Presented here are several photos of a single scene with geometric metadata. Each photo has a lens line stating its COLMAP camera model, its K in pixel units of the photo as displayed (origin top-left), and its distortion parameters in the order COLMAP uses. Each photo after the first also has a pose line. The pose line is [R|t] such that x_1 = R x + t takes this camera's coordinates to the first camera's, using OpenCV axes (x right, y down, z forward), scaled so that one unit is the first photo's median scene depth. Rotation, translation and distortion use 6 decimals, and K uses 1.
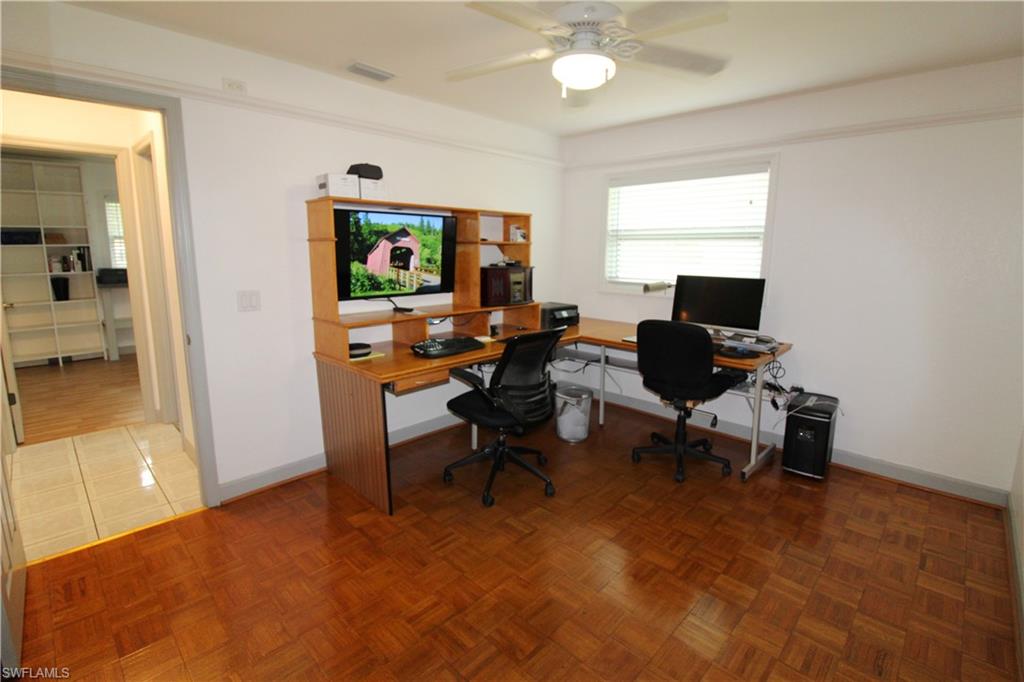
lens RADIAL K [[471.8, 0, 512.2], [0, 471.8, 334.5], [0, 0, 1]] dist [-0.022028, 0.000246]
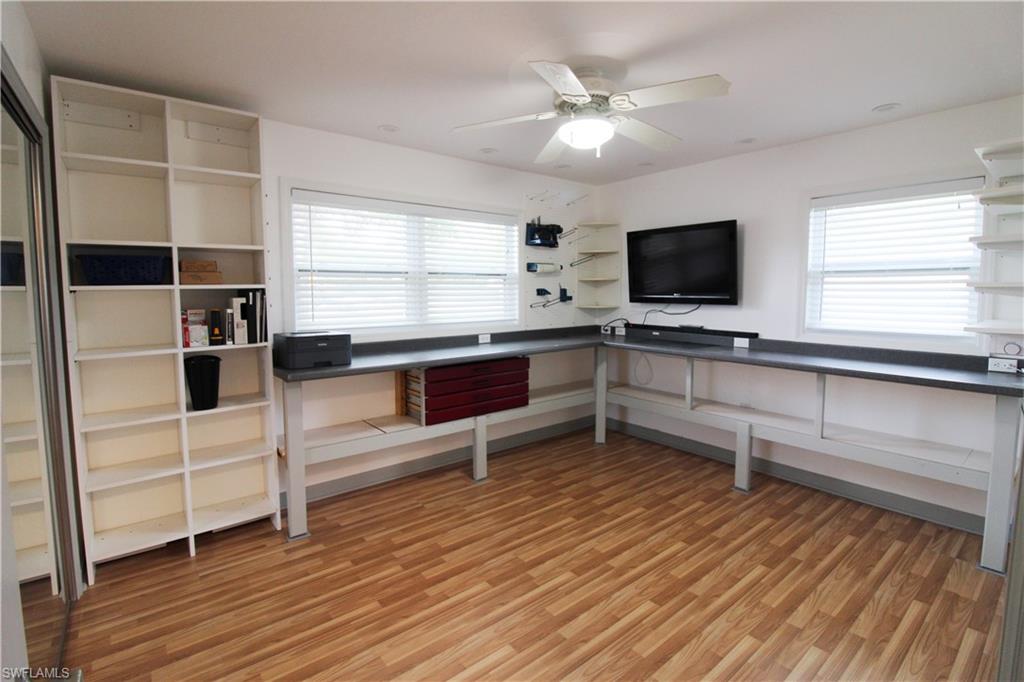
lens RADIAL K [[471.8, 0, 512.8], [0, 471.8, 338.5], [0, 0, 1]] dist [-0.022028, 0.000246]
pose [[0.992332, 0.002425, -0.123574, -0.614198], [-0.012248, 0.996816, -0.078788, -0.107686], [0.122990, 0.079697, 0.989203, 0.577126]]
